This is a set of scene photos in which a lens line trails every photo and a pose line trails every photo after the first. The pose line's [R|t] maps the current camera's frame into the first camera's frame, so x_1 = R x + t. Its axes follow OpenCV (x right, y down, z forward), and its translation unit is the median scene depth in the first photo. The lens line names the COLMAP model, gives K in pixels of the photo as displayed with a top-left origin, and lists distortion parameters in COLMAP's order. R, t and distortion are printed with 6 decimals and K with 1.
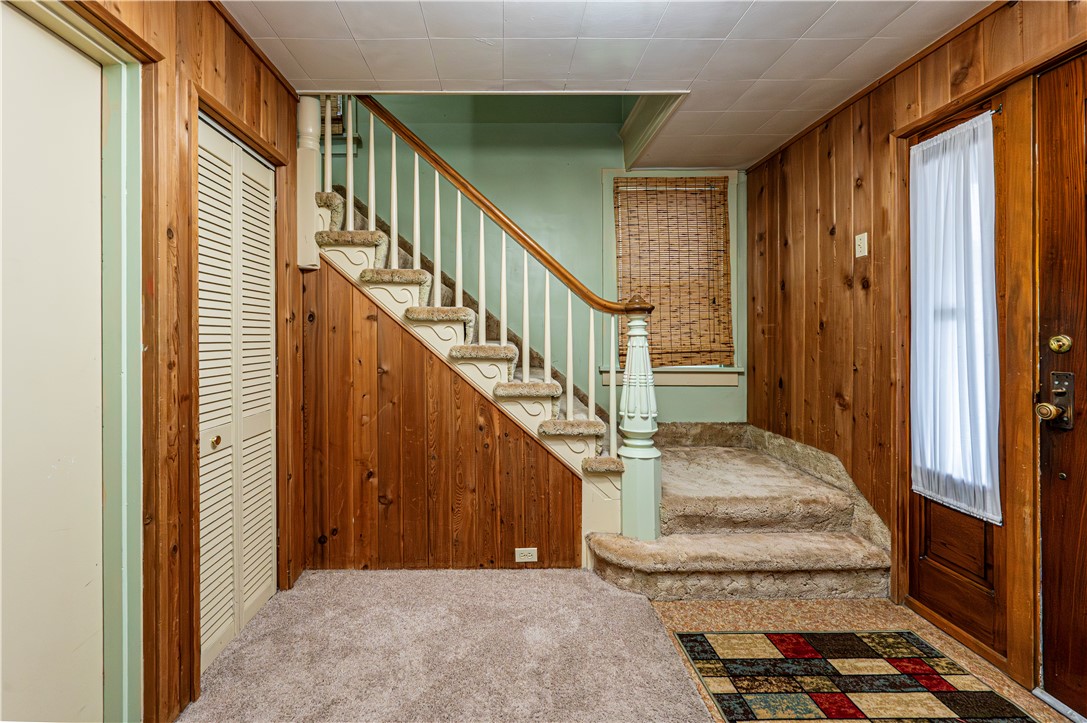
lens RADIAL K [[442.3, 0, 539.5], [0, 442.3, 337.9], [0, 0, 1]] dist [0.000006, 0.000364]
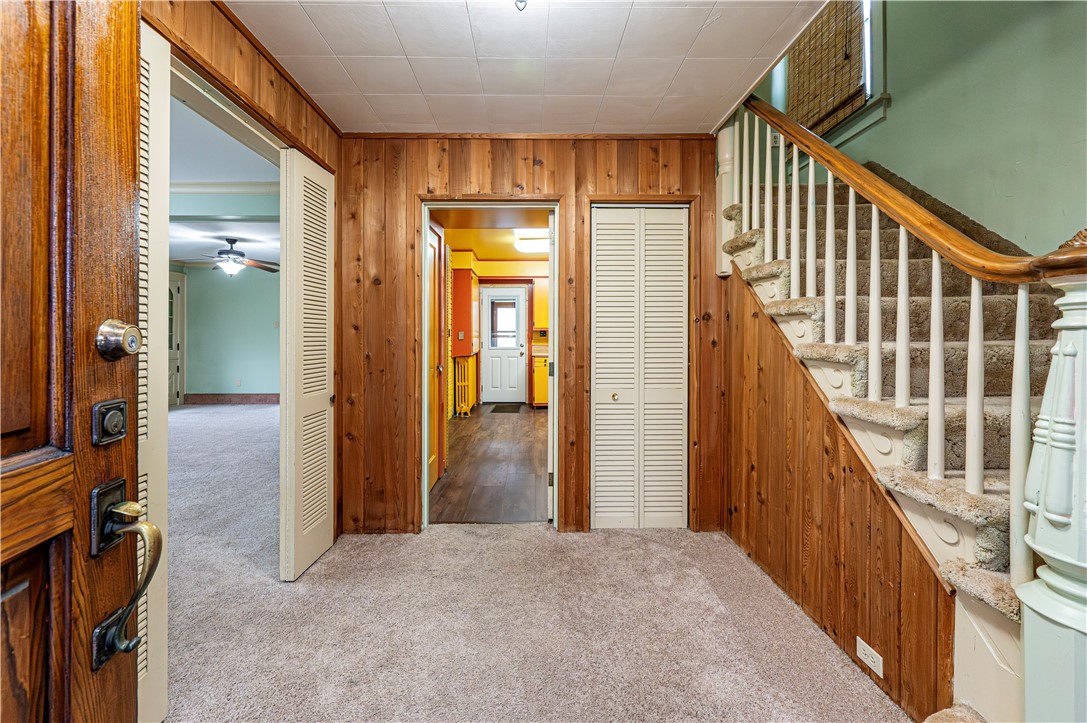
lens RADIAL K [[442.3, 0, 537.4], [0, 442.3, 335.8], [0, 0, 1]] dist [0.000006, 0.000364]
pose [[0.003020, 0.002541, -0.999992, 0.641295], [-0.000285, 0.999997, 0.002541, 0.000354], [0.999995, 0.000277, 0.003020, 0.492563]]
